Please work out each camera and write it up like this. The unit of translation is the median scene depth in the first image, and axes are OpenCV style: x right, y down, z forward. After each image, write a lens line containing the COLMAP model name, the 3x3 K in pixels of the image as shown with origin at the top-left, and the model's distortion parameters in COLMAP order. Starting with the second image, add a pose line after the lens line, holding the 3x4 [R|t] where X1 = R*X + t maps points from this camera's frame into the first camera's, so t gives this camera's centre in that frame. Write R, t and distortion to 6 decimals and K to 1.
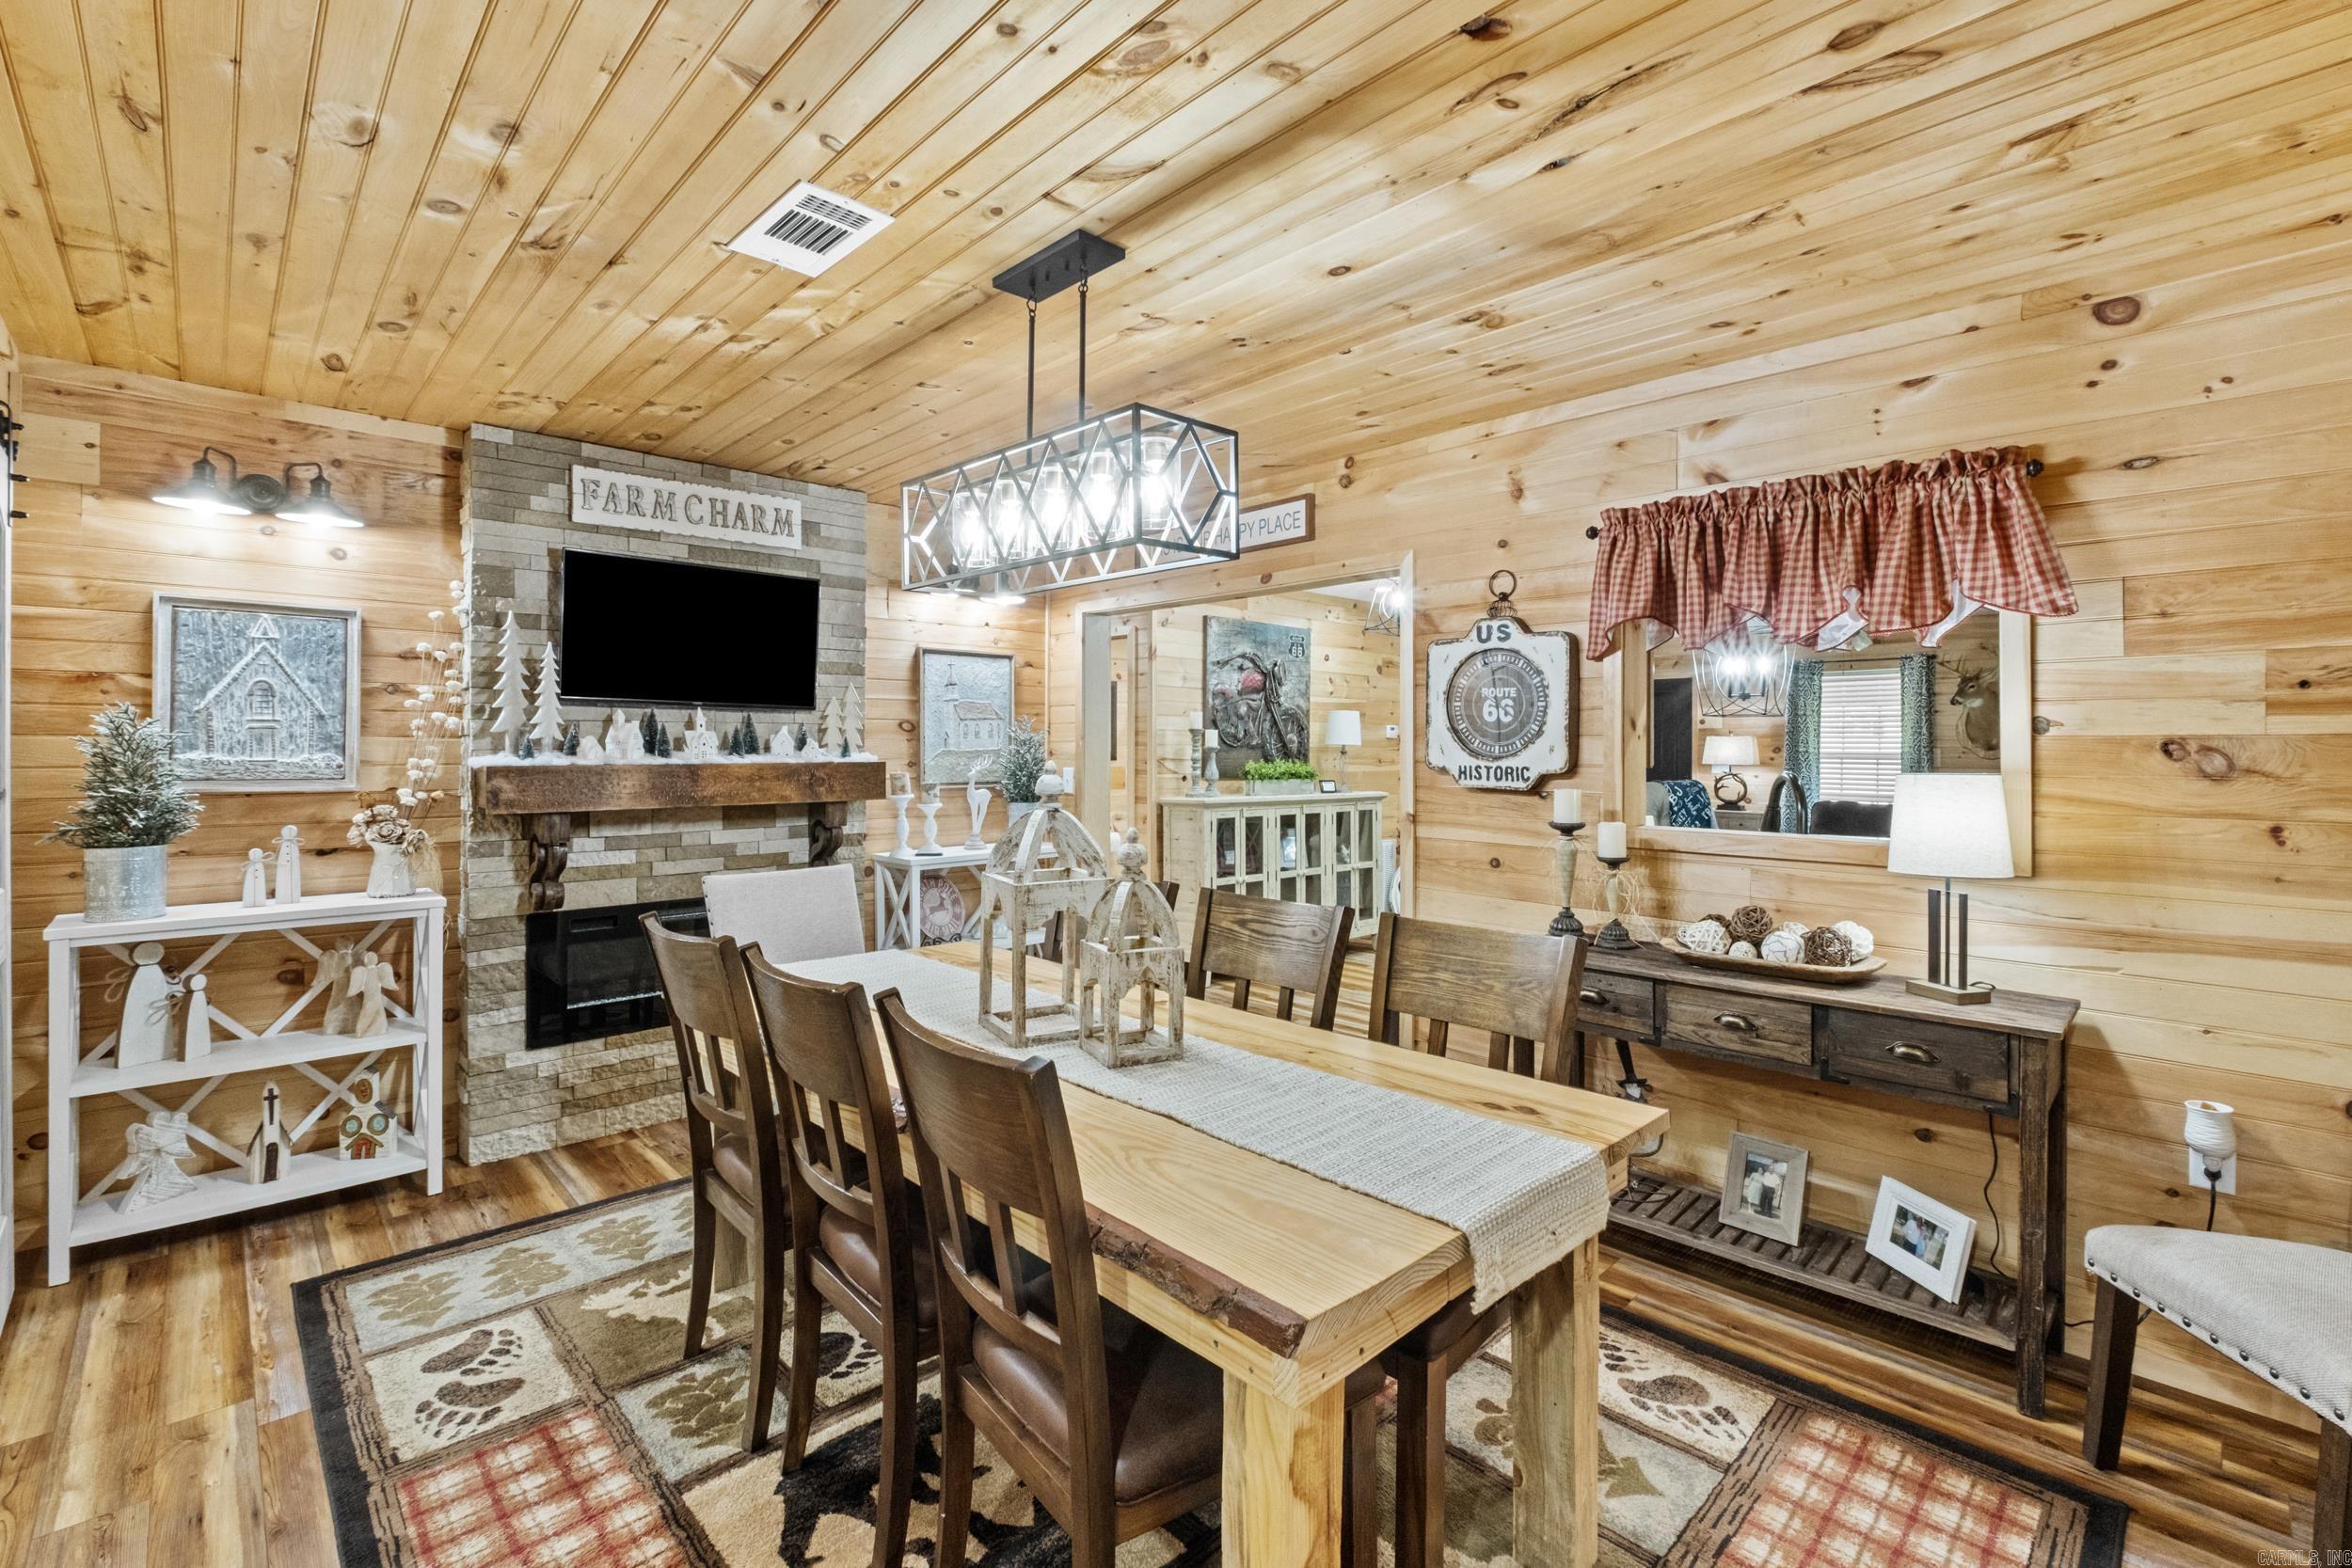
lens RADIAL K [[1029.8, 0, 1156.2], [0, 1029.8, 744.4], [0, 0, 1]] dist [-0.004831, 0.001684]
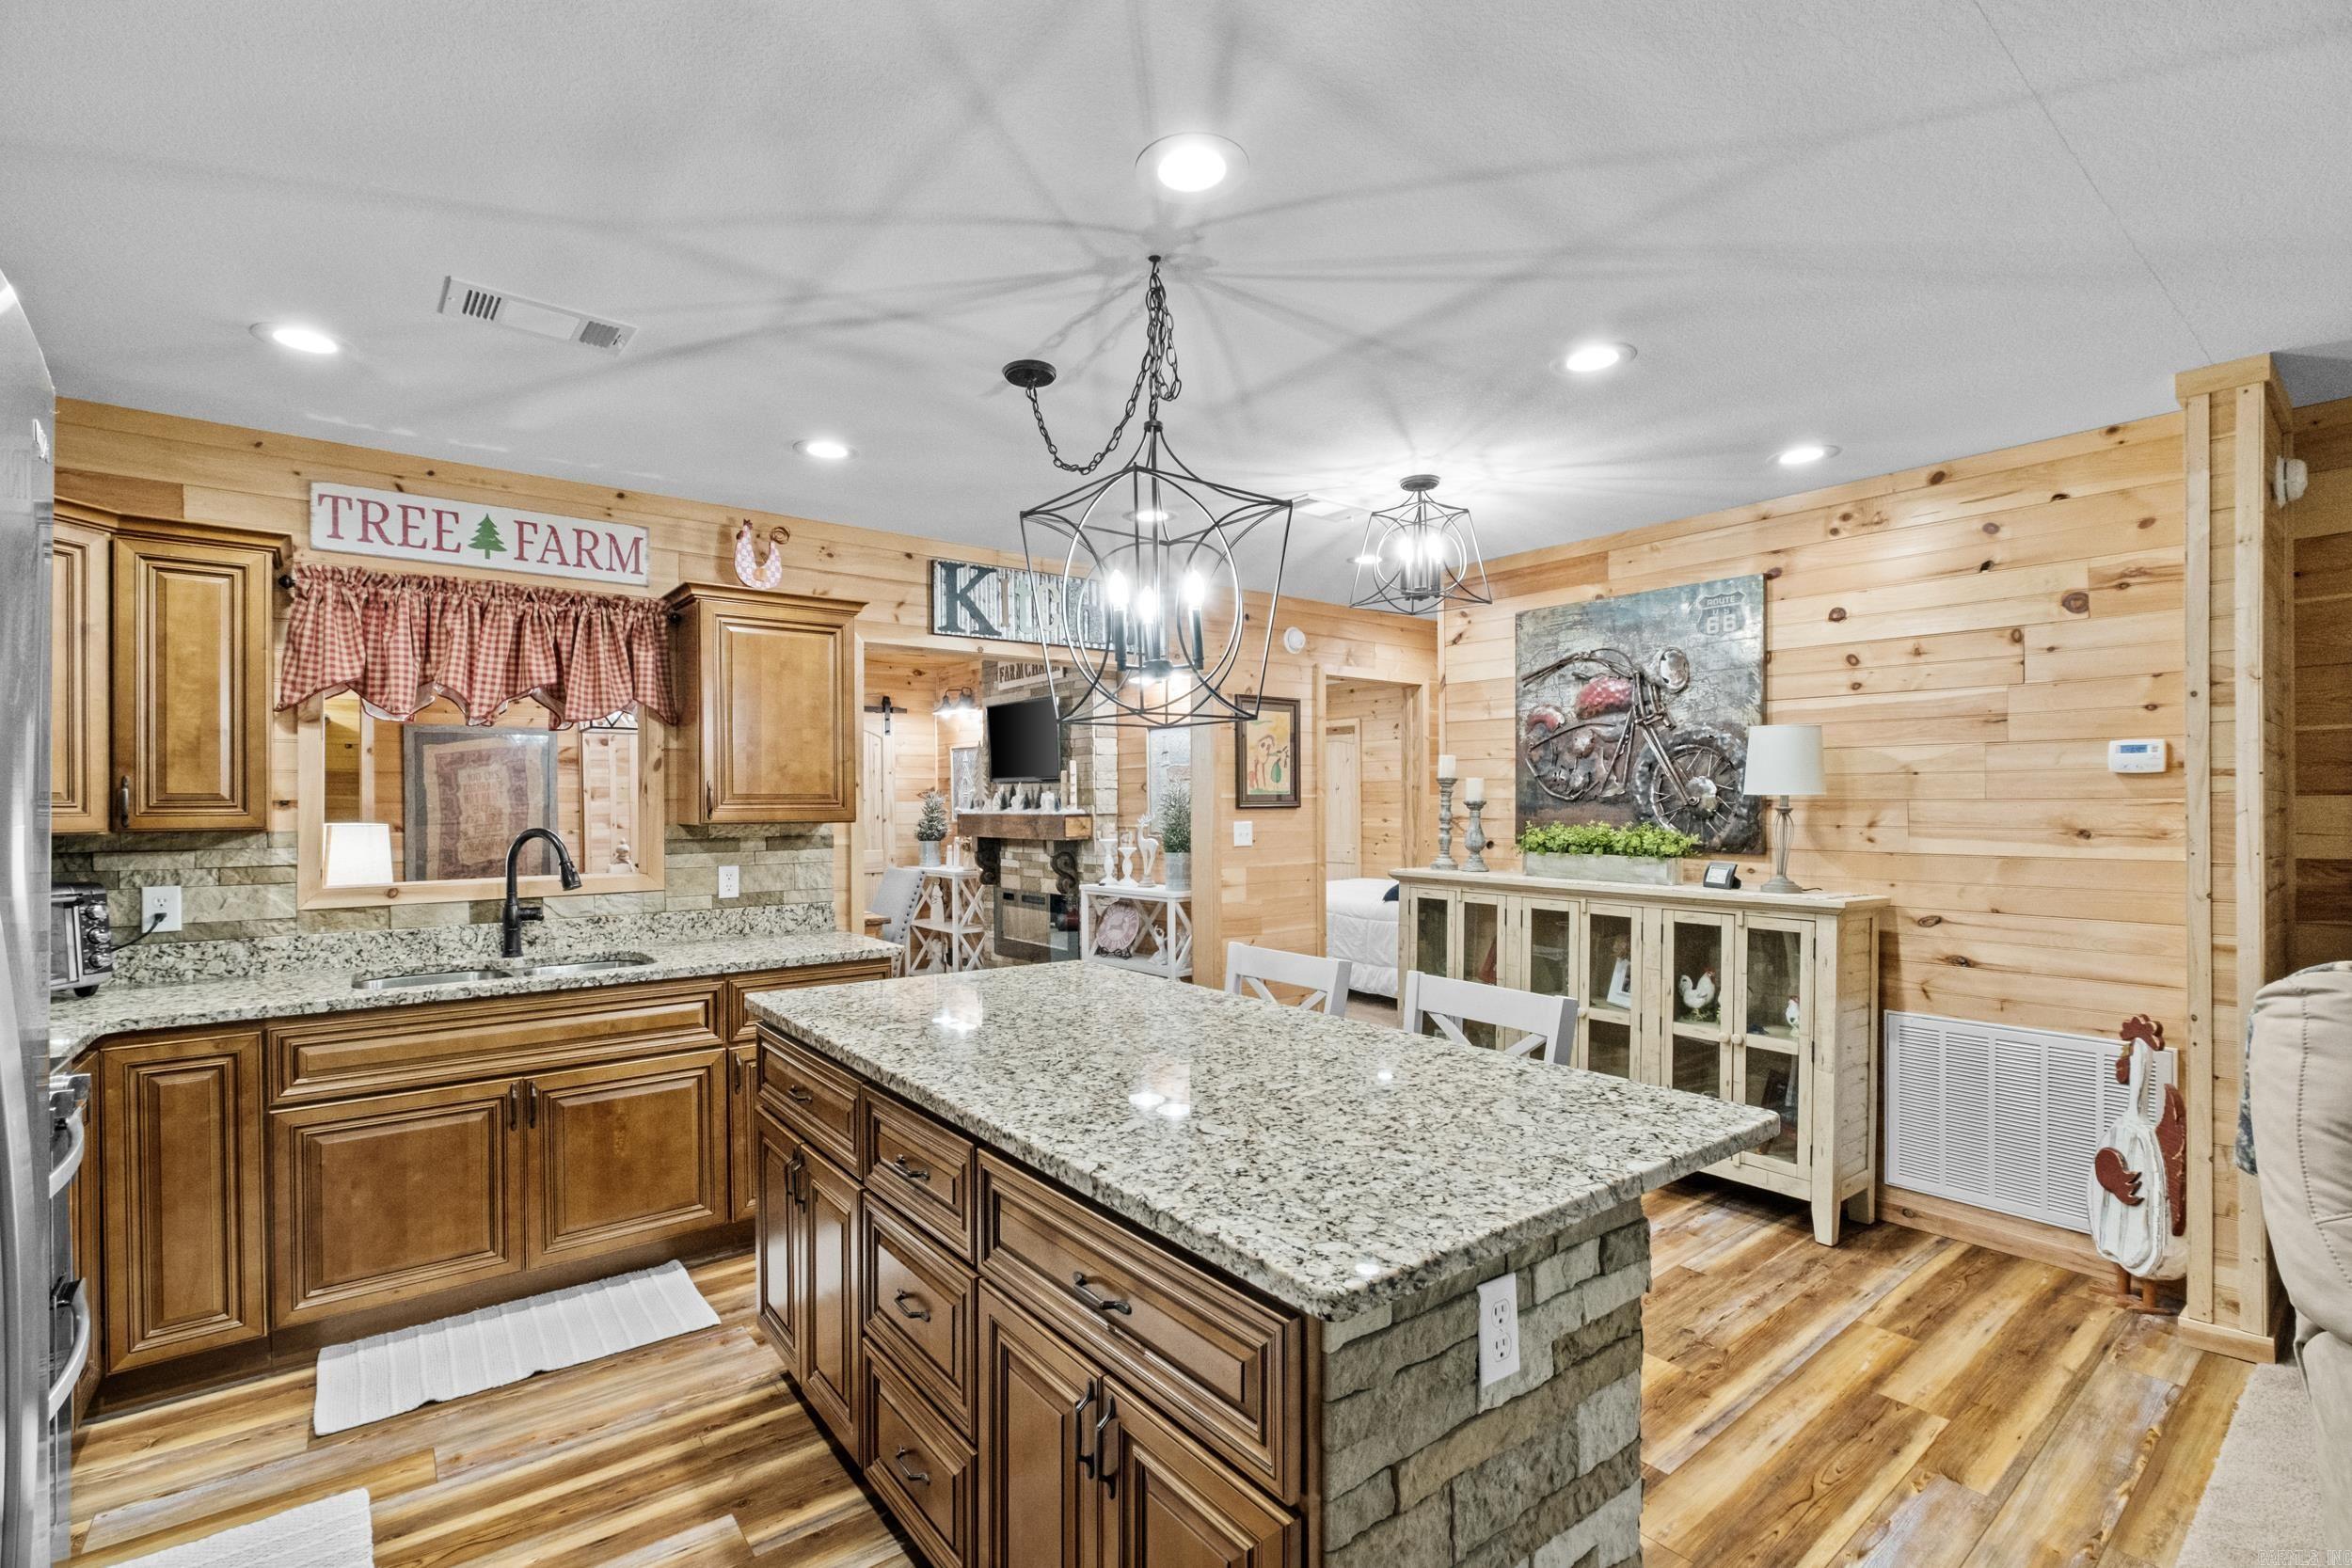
lens RADIAL K [[1029.8, 0, 1153.2], [0, 1029.8, 808.3], [0, 0, 1]] dist [-0.004831, 0.001684]
pose [[-0.092119, 0.002391, -0.995745, 0.749570], [0.006962, 0.999974, 0.001757, 0.004321], [0.995724, -0.006771, -0.092133, 0.800281]]
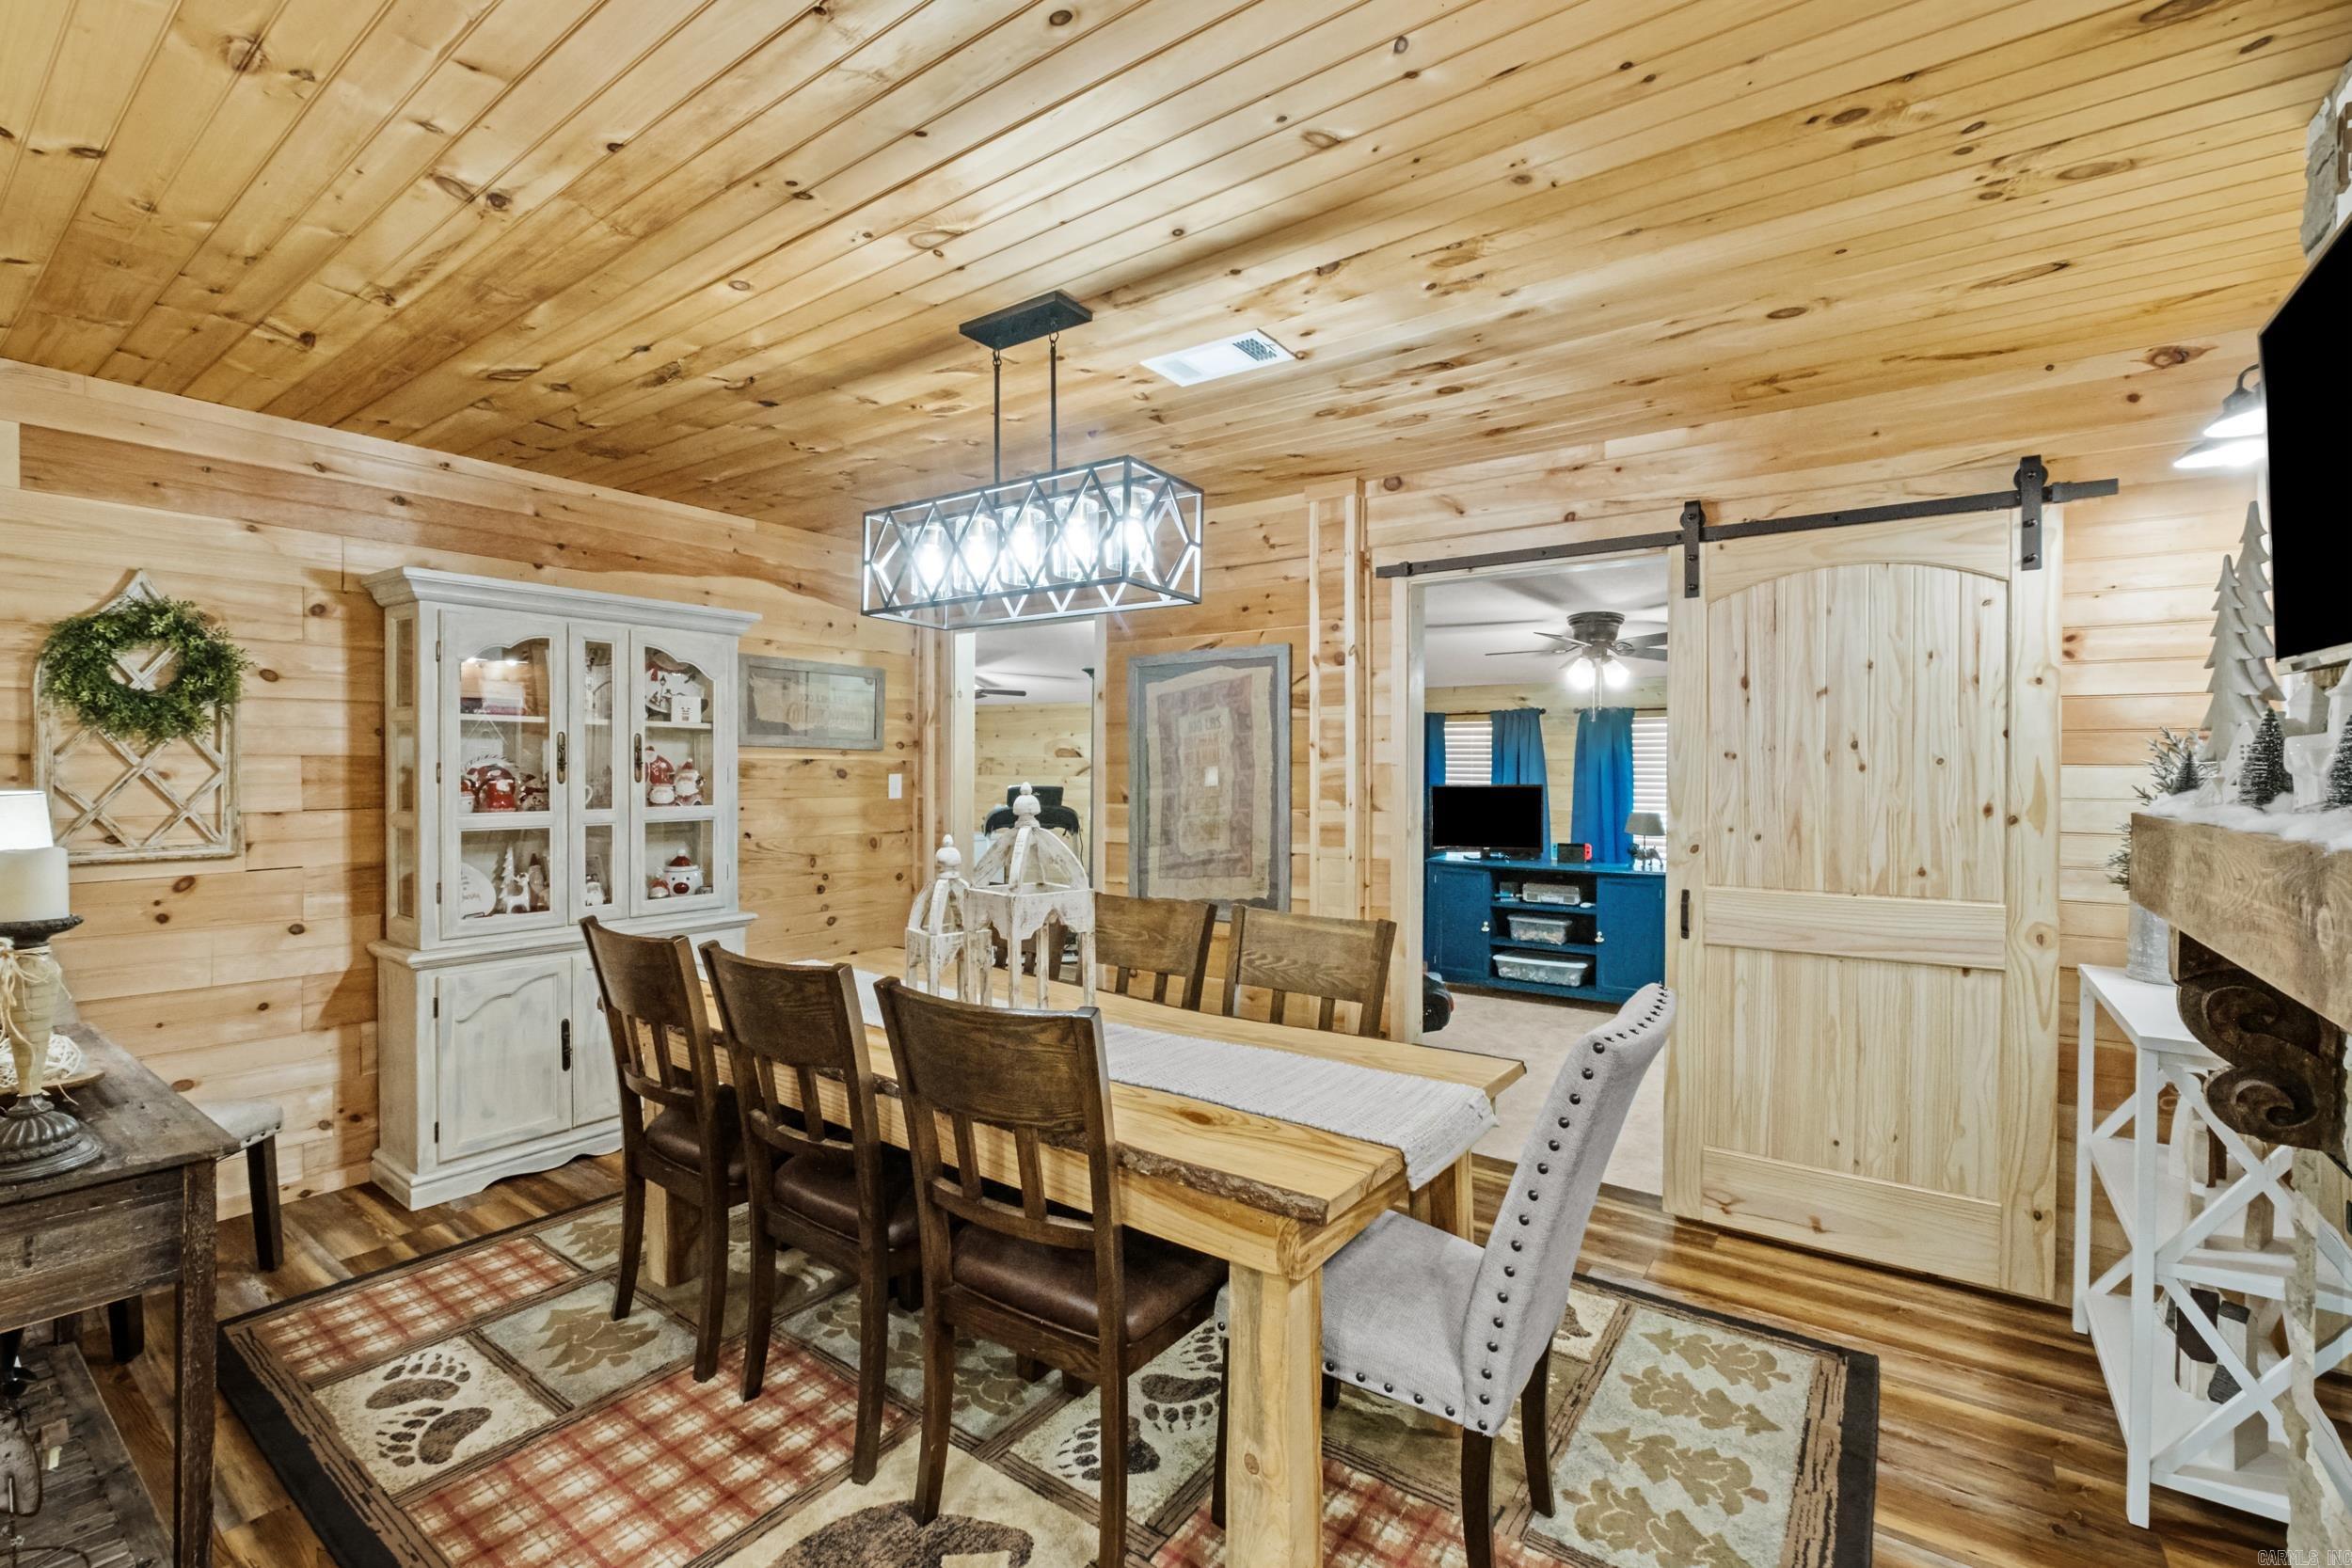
lens RADIAL K [[1029.8, 0, 1155.0], [0, 1029.8, 779.4], [0, 0, 1]] dist [-0.004831, 0.001684]
pose [[-0.983132, -0.006543, -0.182782, -0.012389], [-0.007902, 0.999946, 0.006705, 0.001775], [0.182728, 0.008036, -0.983131, 0.717850]]
